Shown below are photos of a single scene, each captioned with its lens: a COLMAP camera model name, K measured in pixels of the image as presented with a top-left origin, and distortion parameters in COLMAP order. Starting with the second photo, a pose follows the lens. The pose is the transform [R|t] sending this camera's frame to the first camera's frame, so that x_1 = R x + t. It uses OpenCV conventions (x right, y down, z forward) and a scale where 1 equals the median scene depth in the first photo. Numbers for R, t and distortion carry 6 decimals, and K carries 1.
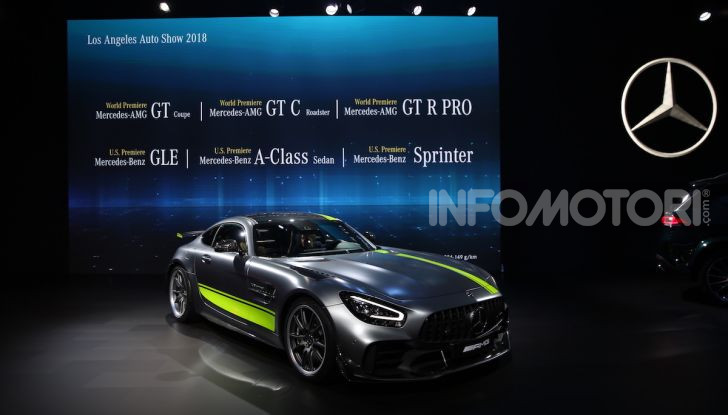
lens RADIAL K [[457.0, 0, 364.7], [0, 457.0, 208.1], [0, 0, 1]] dist [-0.027984, 0.010085]
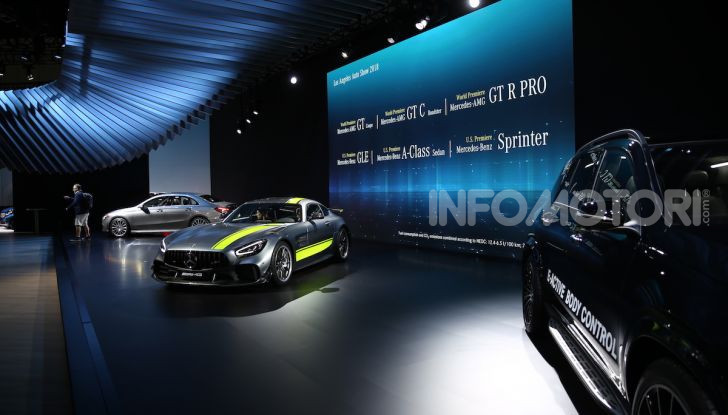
lens RADIAL K [[577.1, 0, 323.9], [0, 577.1, 201.4], [0, 0, 1]] dist [0.121253, 0.019785]
pose [[0.454599, 0.018649, -0.890501, 1.101705], [-0.001874, 0.999799, 0.019982, -0.009225], [0.890694, -0.007415, 0.454542, 0.066911]]
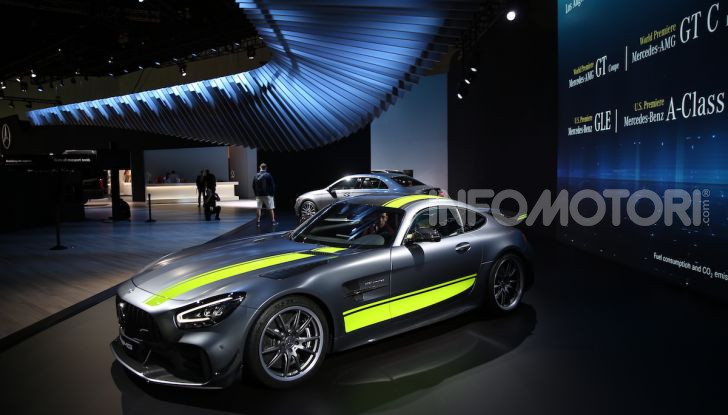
lens RADIAL K [[515.0, 0, 360.6], [0, 515.0, 205.0], [0, 0, 1]] dist [-0.037407, 0.061043]
pose [[-0.031289, 0.084548, -0.995928, 0.549210], [-0.003938, 0.996398, 0.084712, -0.033291], [0.999503, 0.006573, -0.030843, 0.562758]]
